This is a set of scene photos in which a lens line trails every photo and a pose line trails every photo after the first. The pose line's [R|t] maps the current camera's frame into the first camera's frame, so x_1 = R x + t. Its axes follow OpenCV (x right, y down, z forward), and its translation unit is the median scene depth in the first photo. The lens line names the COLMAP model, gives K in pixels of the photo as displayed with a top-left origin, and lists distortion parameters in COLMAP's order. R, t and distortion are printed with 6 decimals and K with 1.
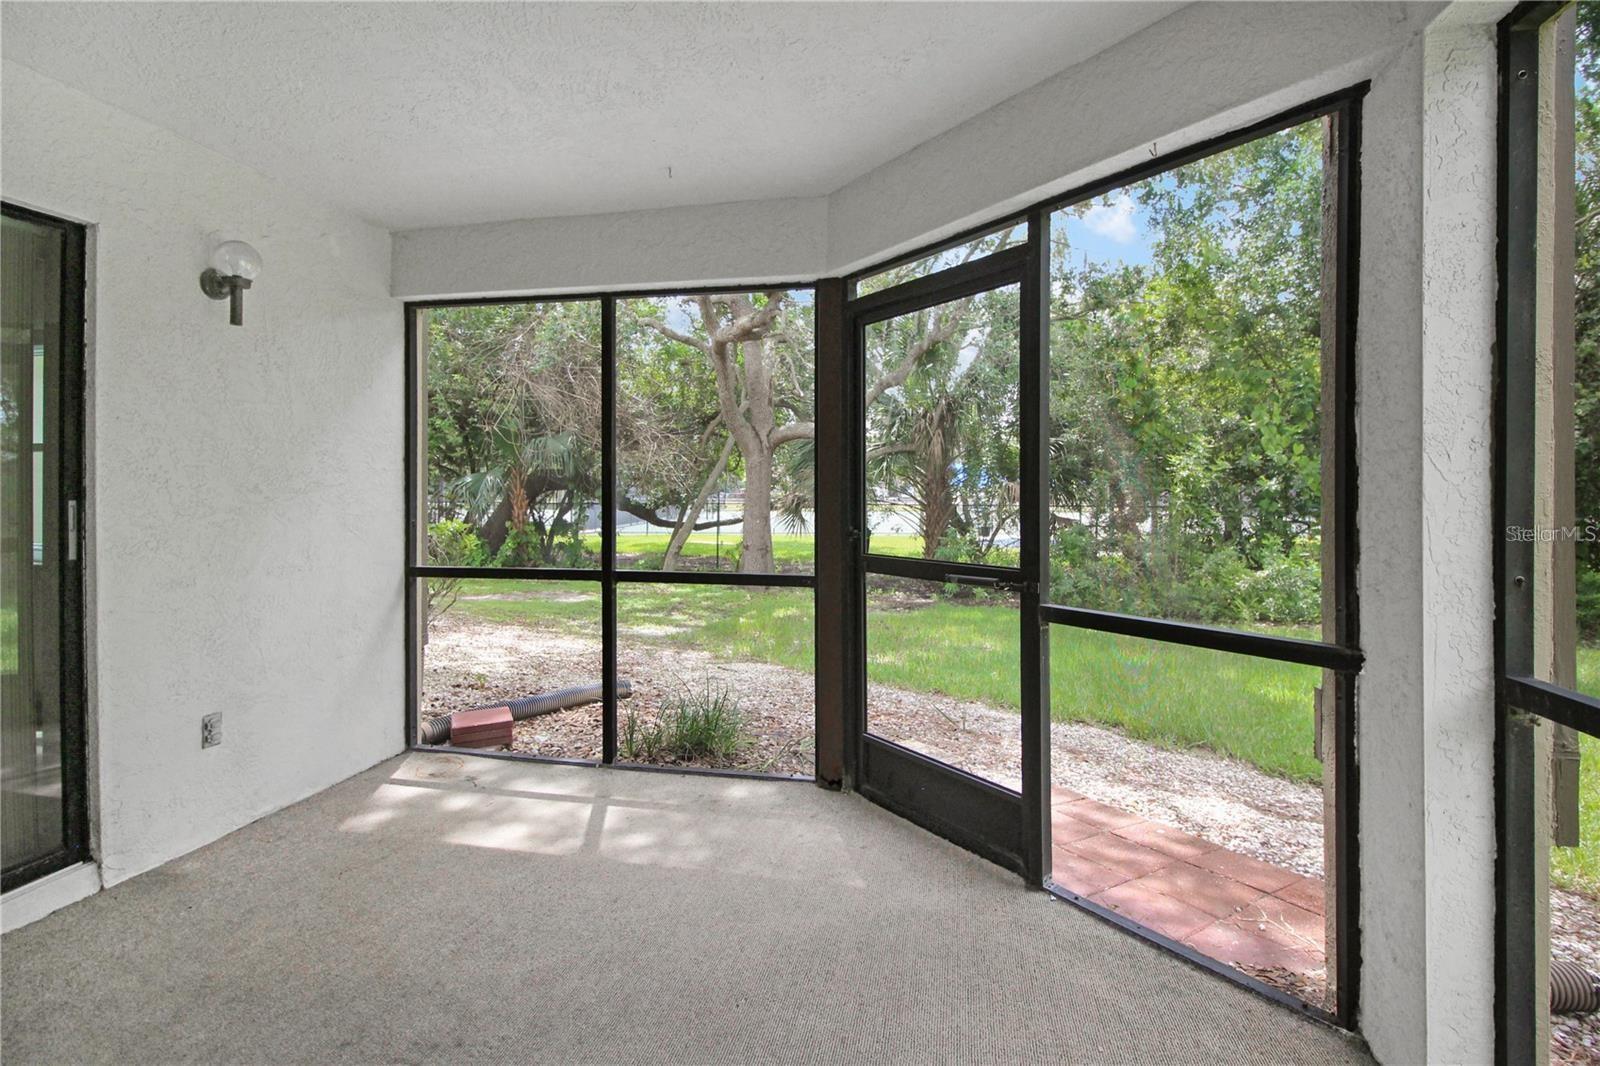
lens RADIAL K [[761.8, 0, 794.7], [0, 761.8, 505.4], [0, 0, 1]] dist [0.000359, -0.012718]
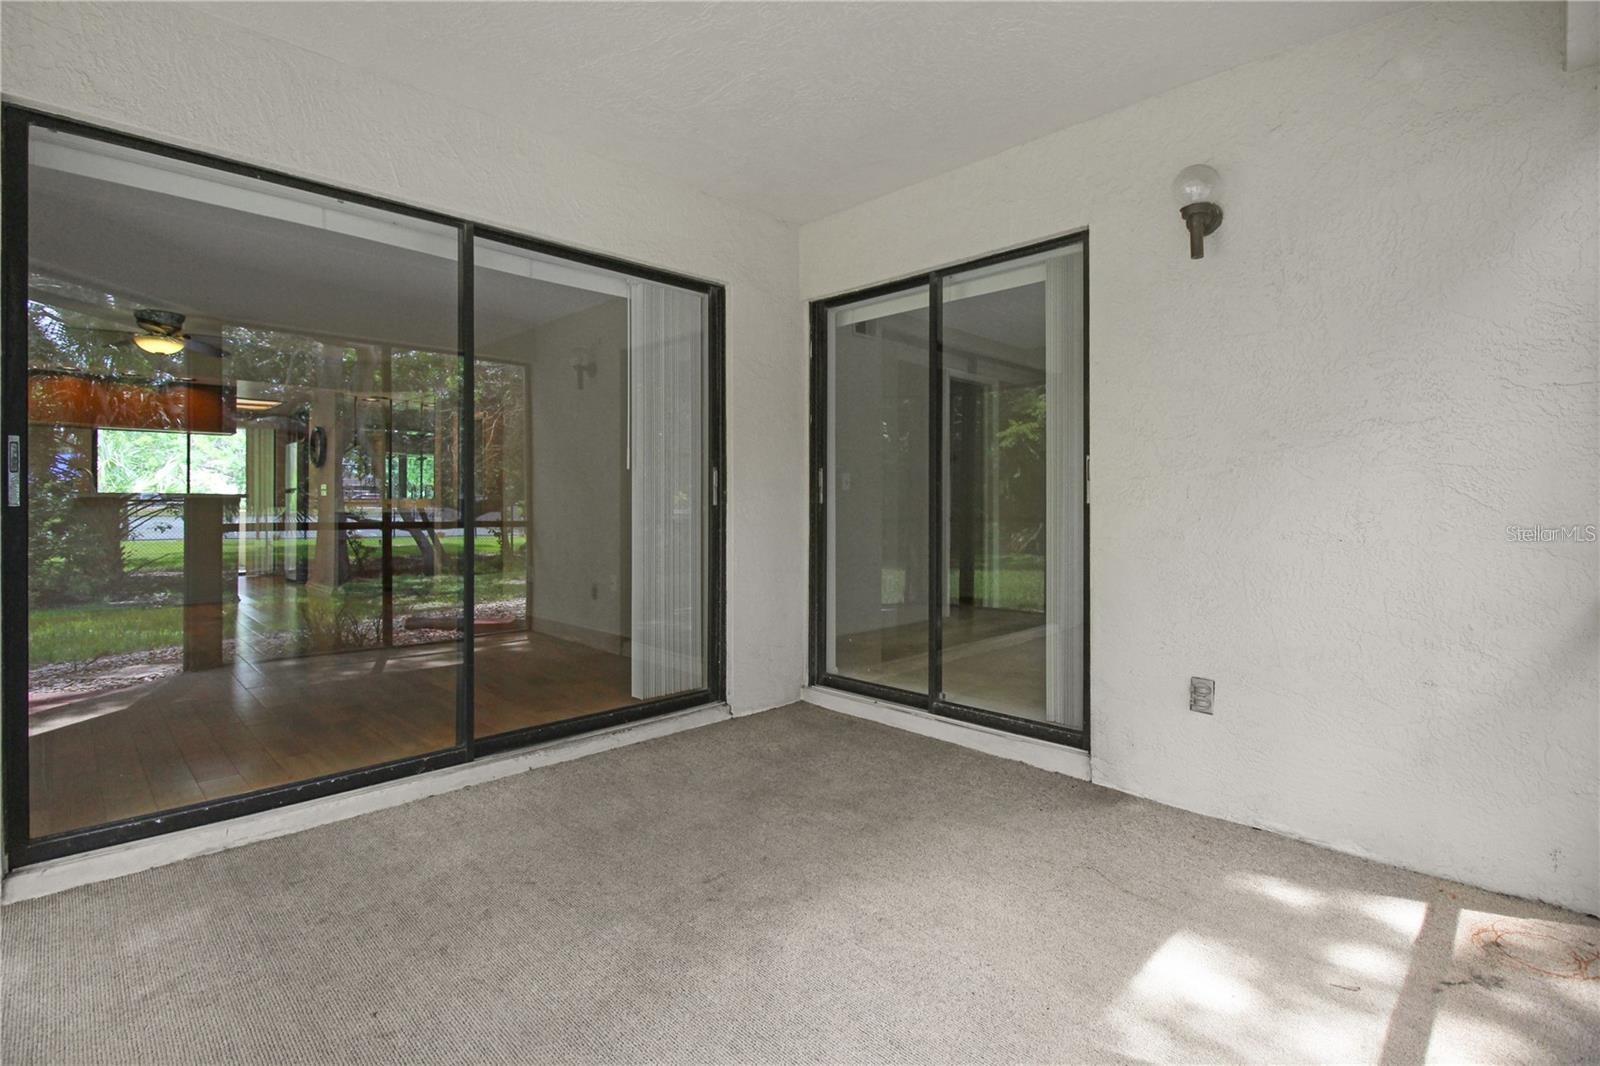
lens RADIAL K [[761.8, 0, 794.7], [0, 761.8, 505.4], [0, 0, 1]] dist [0.000359, -0.012718]
pose [[-0.532630, 0.003077, -0.846342, 0.261956], [-0.014171, 0.999821, 0.012553, 0.049491], [0.846229, 0.018680, -0.532491, 0.938683]]
